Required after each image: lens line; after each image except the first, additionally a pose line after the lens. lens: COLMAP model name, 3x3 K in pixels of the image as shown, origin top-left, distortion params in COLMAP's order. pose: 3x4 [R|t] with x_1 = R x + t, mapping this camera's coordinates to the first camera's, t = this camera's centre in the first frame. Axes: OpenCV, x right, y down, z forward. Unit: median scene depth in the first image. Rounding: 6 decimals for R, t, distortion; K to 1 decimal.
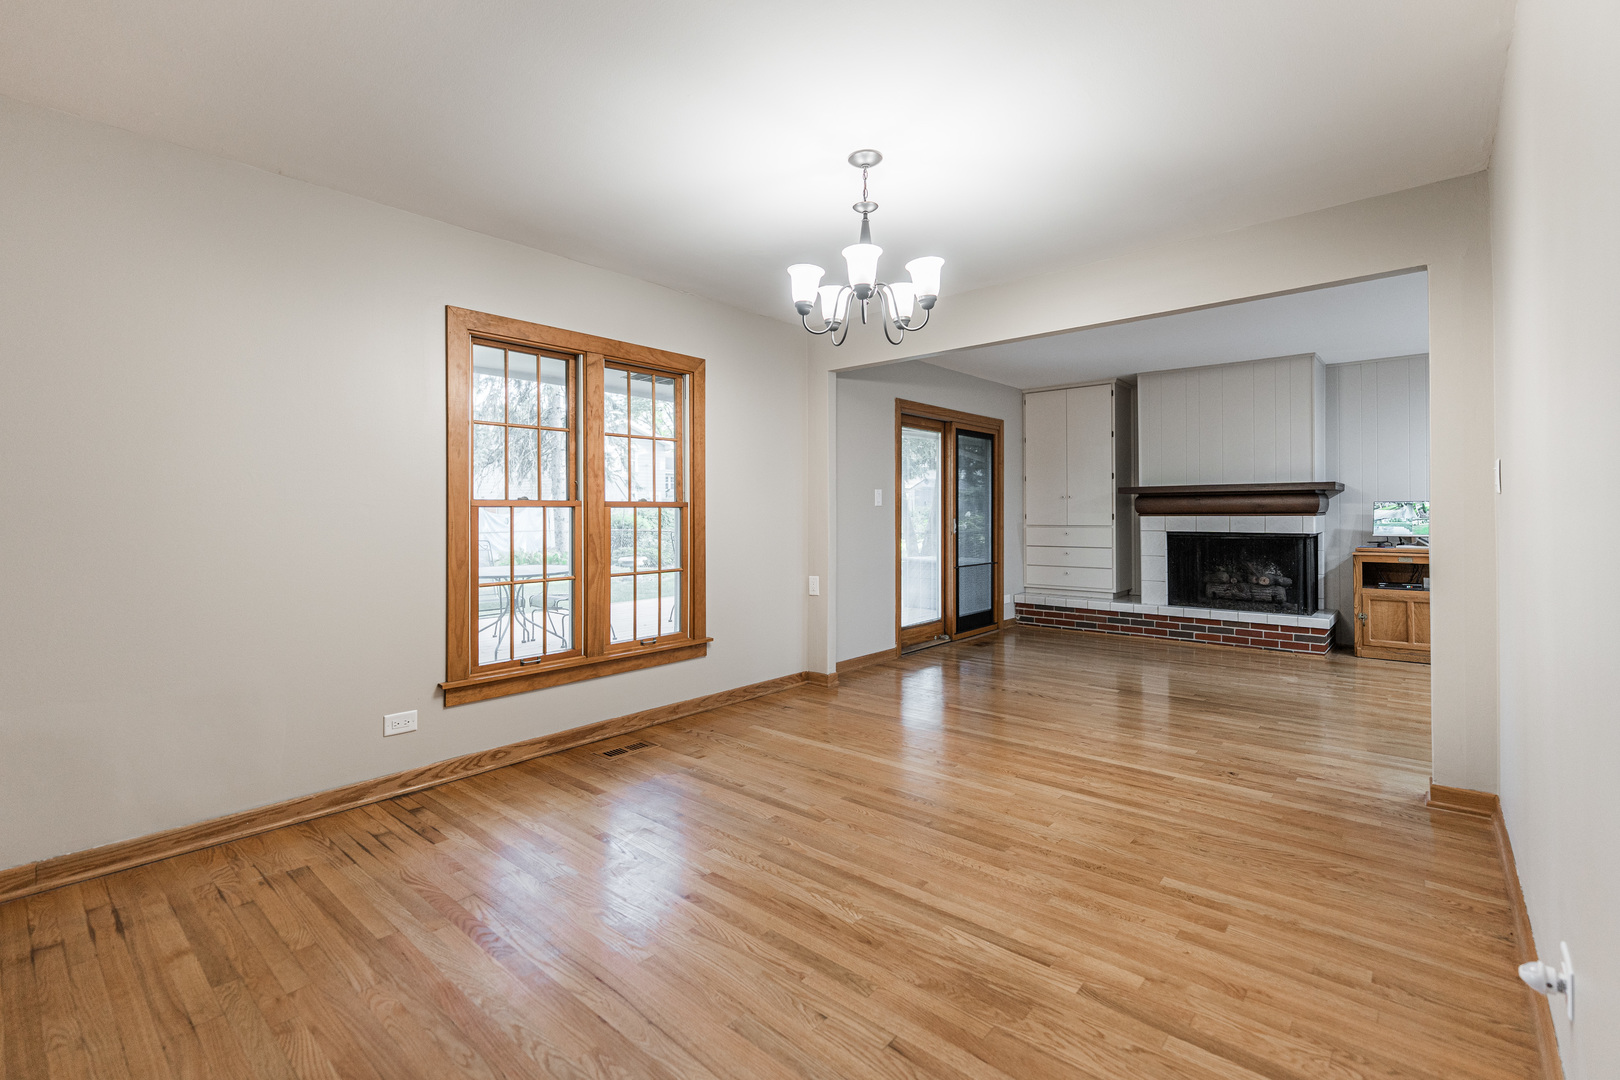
lens RADIAL K [[713.7, 0, 820.8], [0, 713.7, 508.3], [0, 0, 1]] dist [-0.000879, -0.000519]
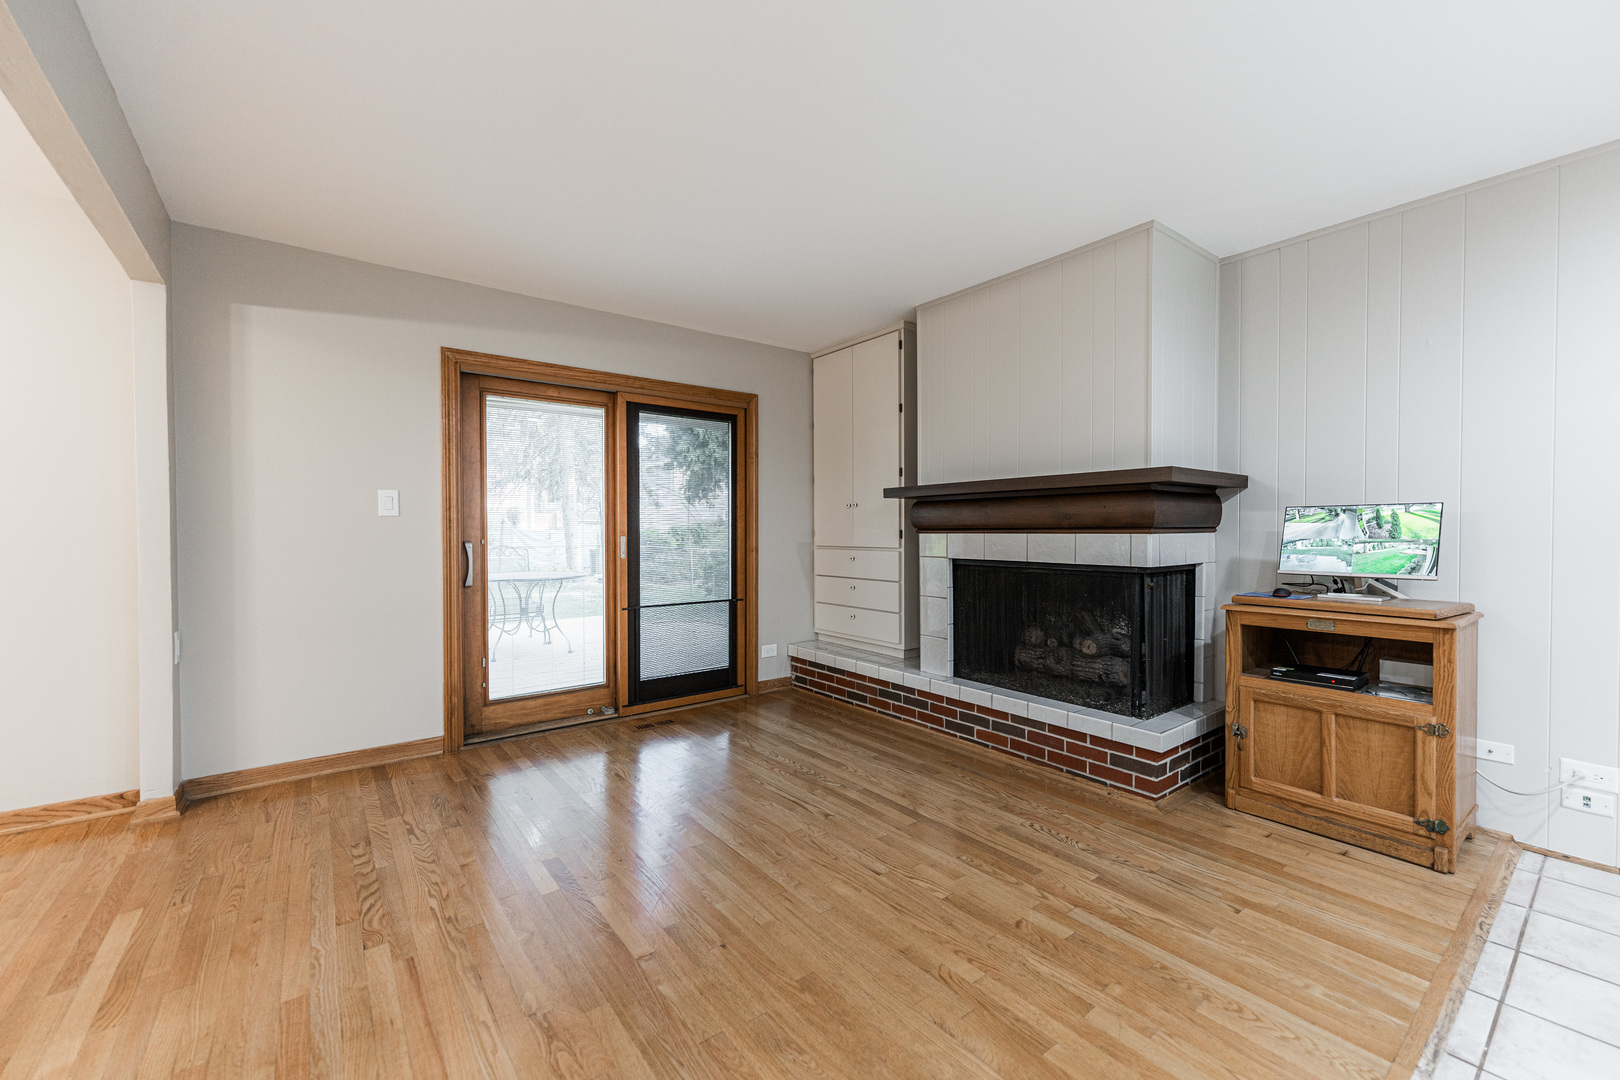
lens RADIAL K [[660.6, 0, 815.3], [0, 660.6, 536.9], [0, 0, 1]] dist [0.000241, 0.000072]
pose [[0.982517, 0.004428, -0.186120, 0.497409], [-0.001041, 0.999832, 0.018294, 0.003757], [0.186170, -0.017780, 0.982357, 0.435104]]
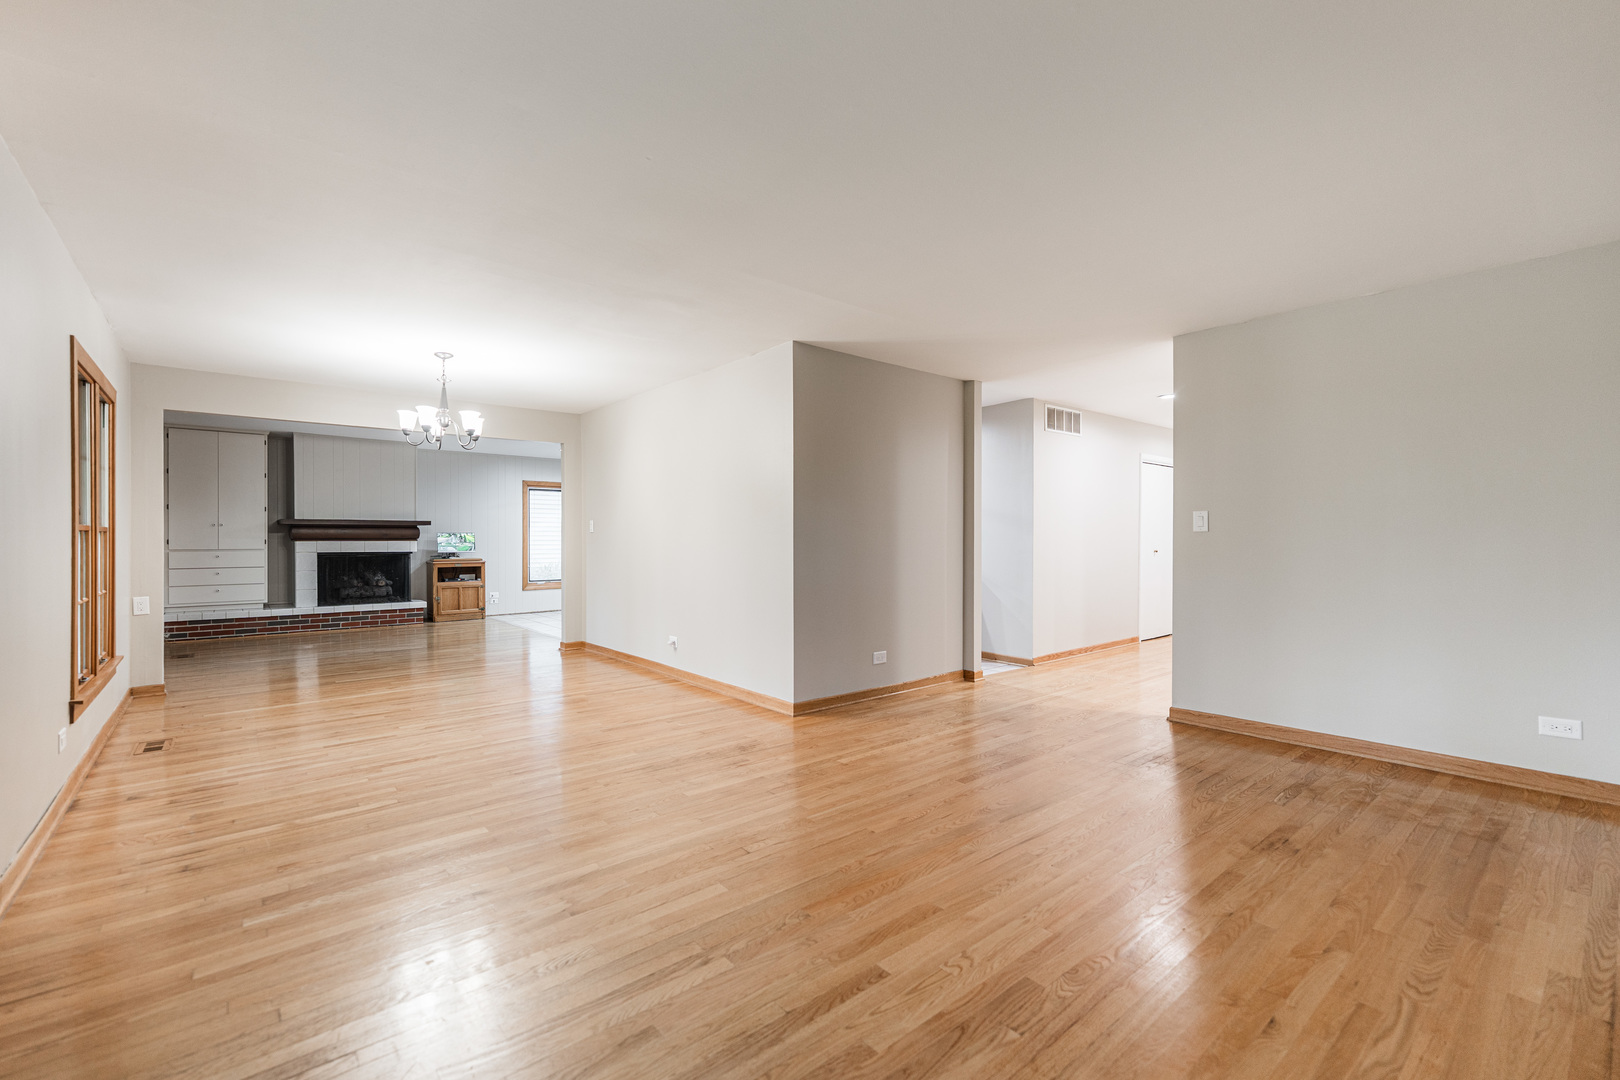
lens RADIAL K [[660.6, 0, 732.6], [0, 660.6, 542.8], [0, 0, 1]] dist [0.000241, 0.000072]
pose [[0.237121, -0.003145, 0.971475, -0.581615], [-0.008767, 0.999947, 0.005378, 0.000014], [-0.971441, -0.009793, 0.237080, -0.076243]]
